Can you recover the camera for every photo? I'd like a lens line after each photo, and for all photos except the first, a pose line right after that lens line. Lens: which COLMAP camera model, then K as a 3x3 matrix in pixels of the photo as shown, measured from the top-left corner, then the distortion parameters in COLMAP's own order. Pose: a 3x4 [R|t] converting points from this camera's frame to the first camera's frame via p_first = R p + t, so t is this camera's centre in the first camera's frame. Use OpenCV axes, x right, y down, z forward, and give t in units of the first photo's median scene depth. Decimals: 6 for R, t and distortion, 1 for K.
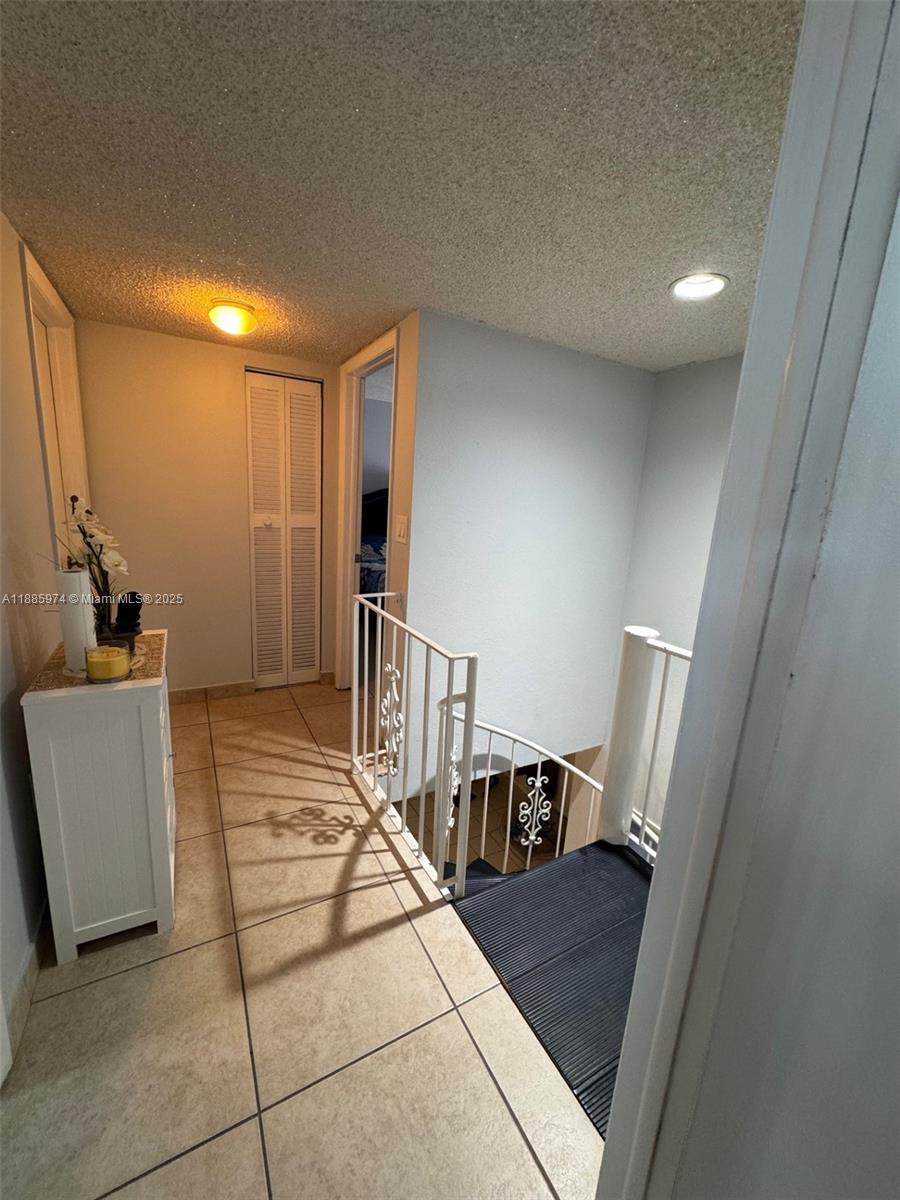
lens RADIAL K [[478.9, 0, 453.0], [0, 478.9, 597.1], [0, 0, 1]] dist [-0.003303, 0.000149]
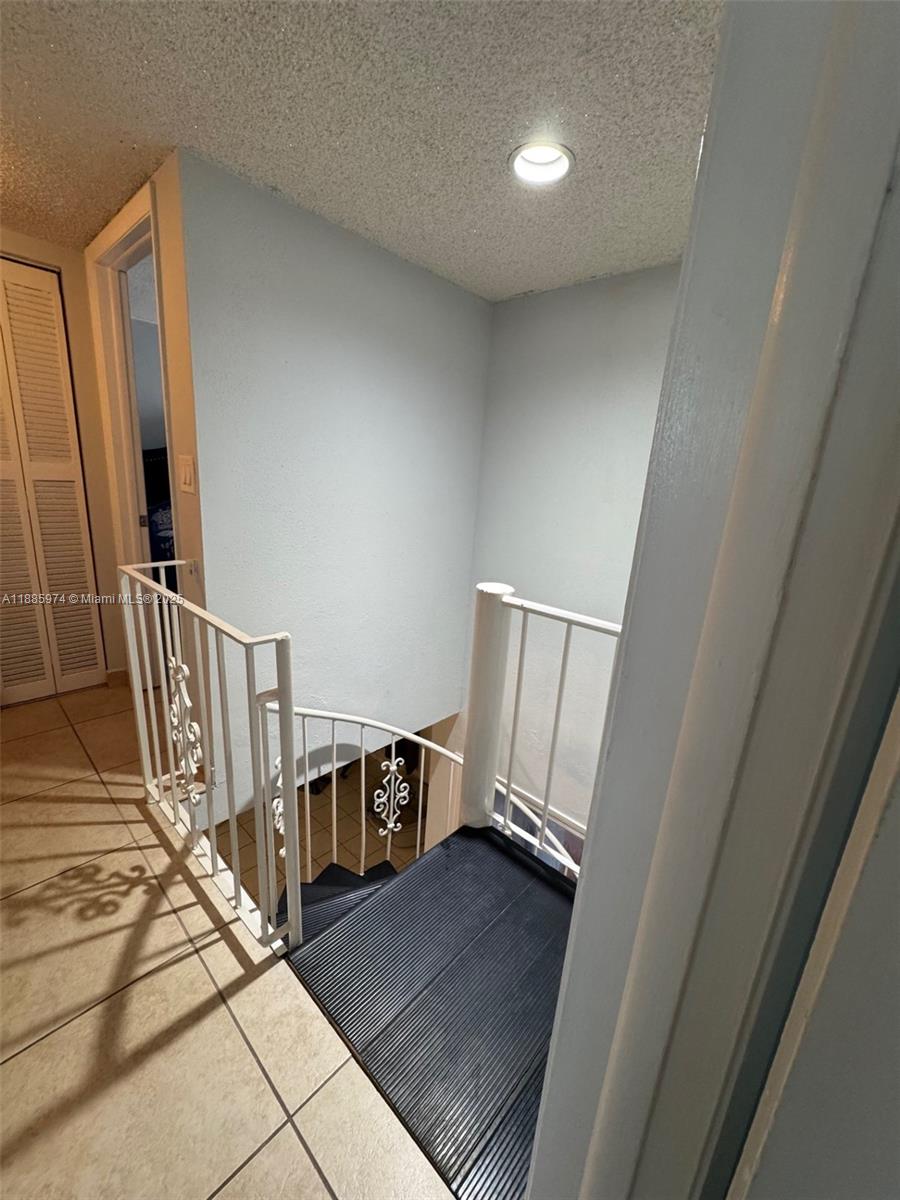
lens RADIAL K [[478.9, 0, 450.8], [0, 478.9, 601.2], [0, 0, 1]] dist [-0.003303, 0.000149]
pose [[0.952692, -0.077040, 0.294012, 0.058095], [0.055031, 0.995077, 0.082424, 0.018557], [-0.298915, -0.062345, 0.952241, 0.189518]]
